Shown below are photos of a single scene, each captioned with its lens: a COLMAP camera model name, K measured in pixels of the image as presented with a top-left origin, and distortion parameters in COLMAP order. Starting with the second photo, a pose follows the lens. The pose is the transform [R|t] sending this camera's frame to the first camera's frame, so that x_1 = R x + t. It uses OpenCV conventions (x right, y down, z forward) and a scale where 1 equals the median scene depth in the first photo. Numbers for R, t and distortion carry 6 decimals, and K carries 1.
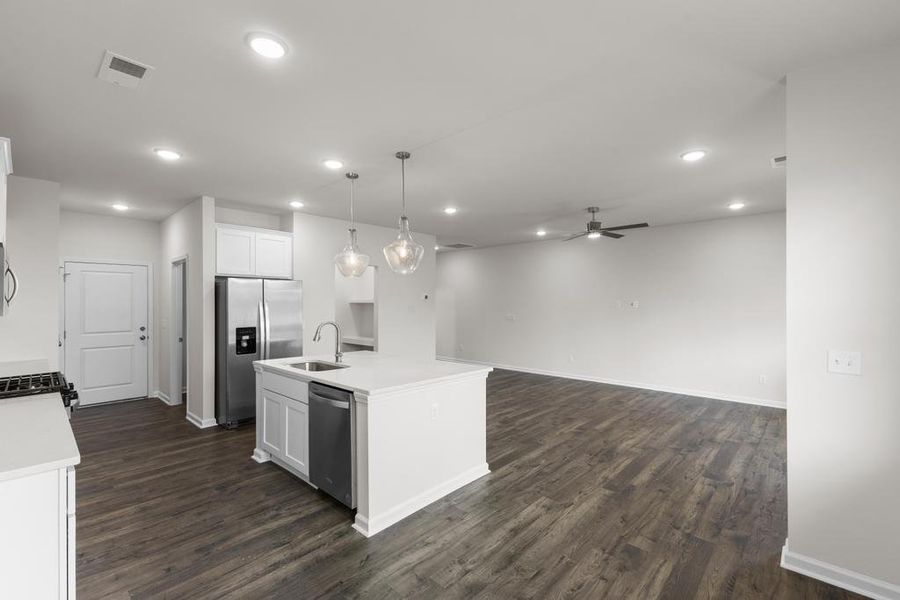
lens RADIAL K [[387.7, 0, 451.9], [0, 387.7, 303.0], [0, 0, 1]] dist [-0.000056, -0.000212]
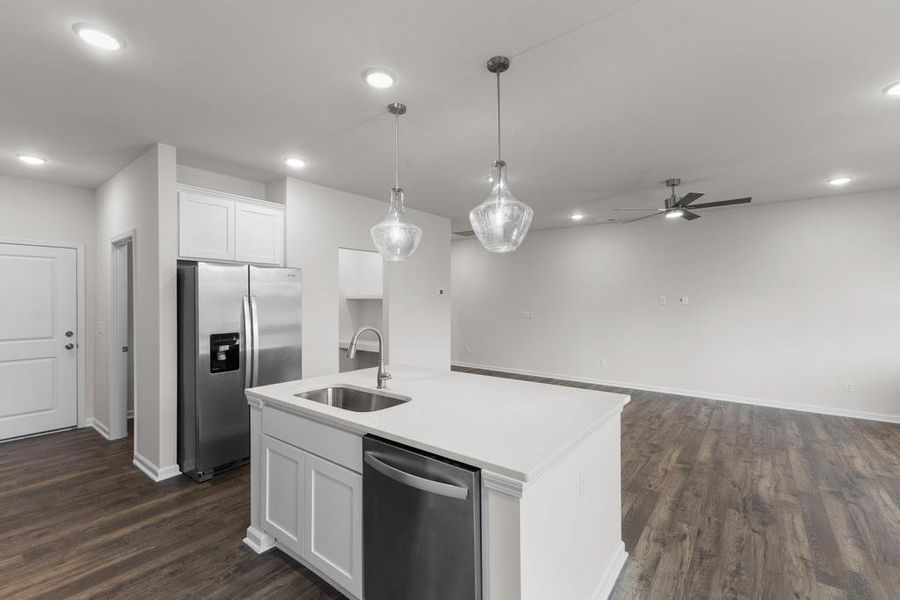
lens RADIAL K [[383.2, 0, 450.0], [0, 383.2, 300.0], [0, 0, 1]] dist [0.012640, -0.007739]
pose [[0.996139, -0.000869, 0.087785, -0.187878], [0.000700, 0.999998, 0.001964, 0.001682], [-0.087787, -0.001895, 0.996137, 0.274007]]
